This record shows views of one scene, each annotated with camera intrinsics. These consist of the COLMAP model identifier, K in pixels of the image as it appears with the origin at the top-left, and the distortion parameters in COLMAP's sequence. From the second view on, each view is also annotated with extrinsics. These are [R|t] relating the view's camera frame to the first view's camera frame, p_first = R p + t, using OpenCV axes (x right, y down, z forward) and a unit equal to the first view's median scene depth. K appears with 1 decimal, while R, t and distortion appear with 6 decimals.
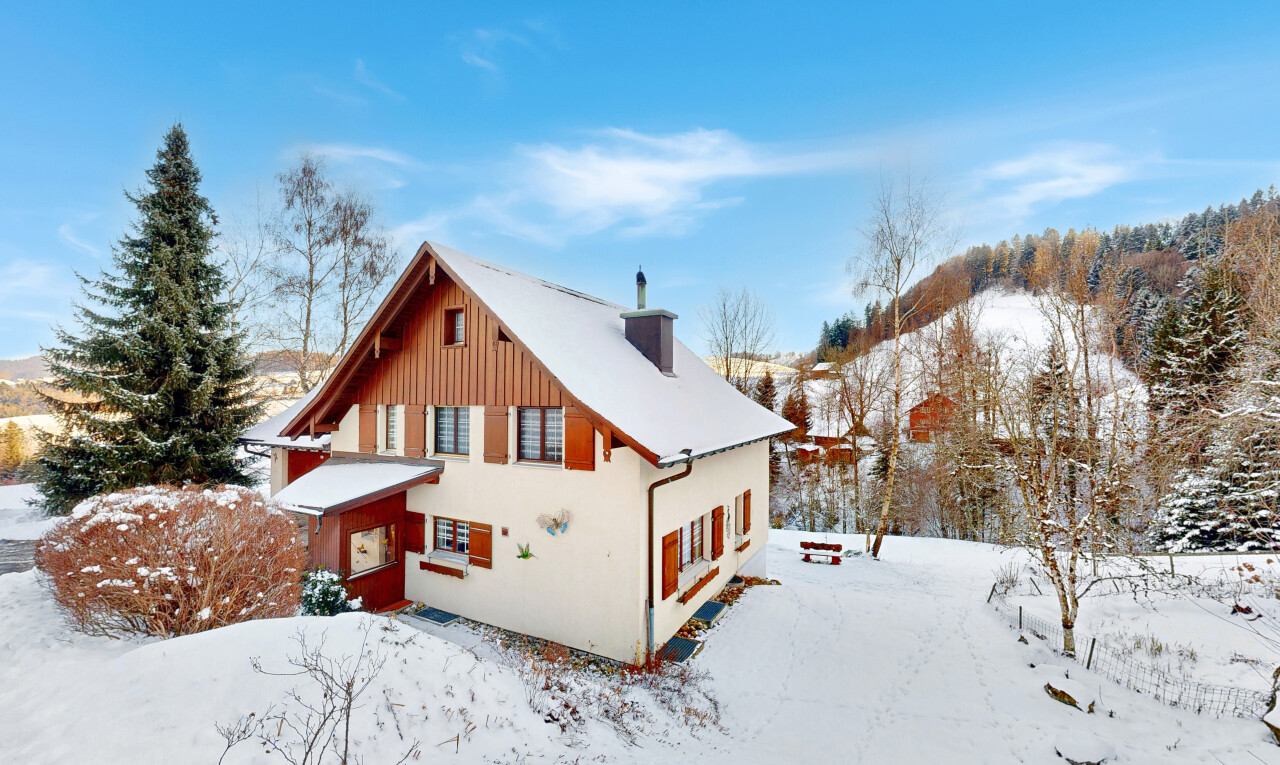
lens RADIAL K [[498.3, 0, 642.6], [0, 498.3, 387.7], [0, 0, 1]] dist [-0.001877, -0.000087]
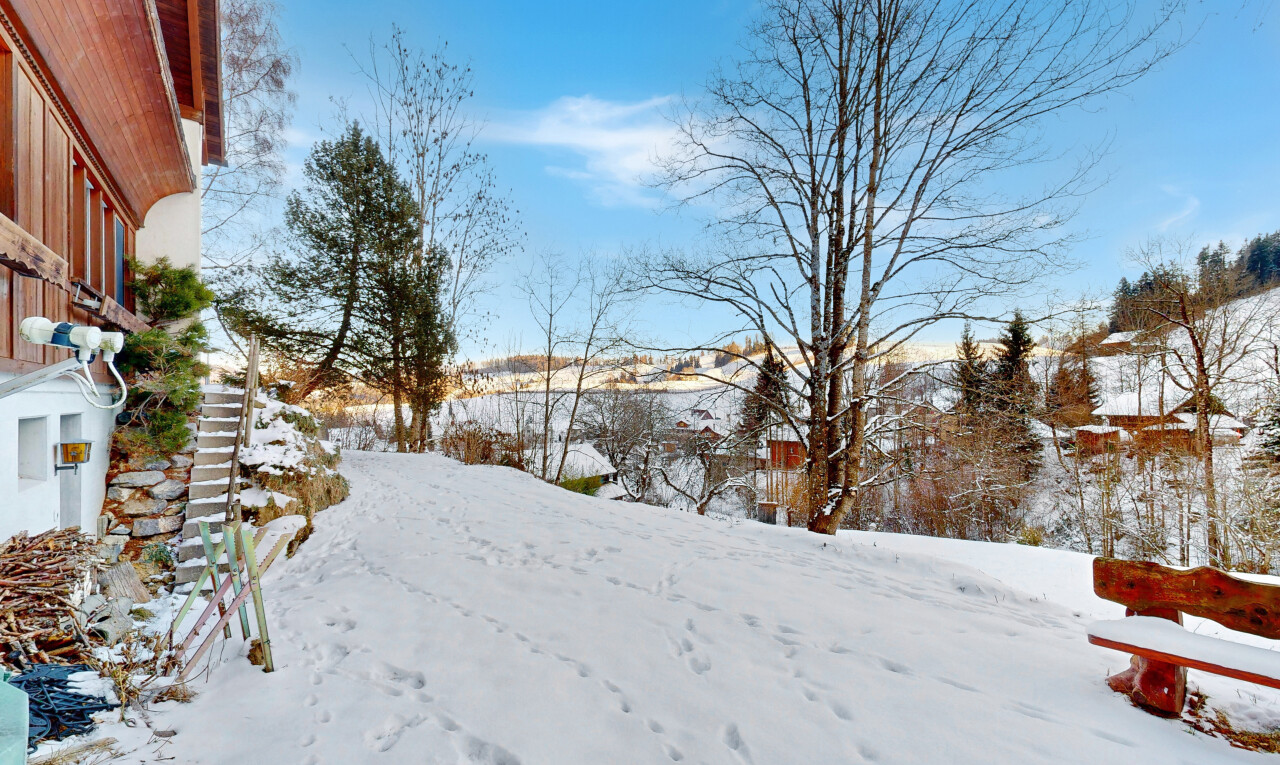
lens RADIAL K [[498.3, 0, 641.6], [0, 498.3, 390.8], [0, 0, 1]] dist [-0.001877, -0.000087]
pose [[0.914906, -0.005724, -0.403627, 0.064035], [0.010059, 0.999912, 0.008620, 0.064848], [0.403542, -0.011946, 0.914883, 0.204466]]
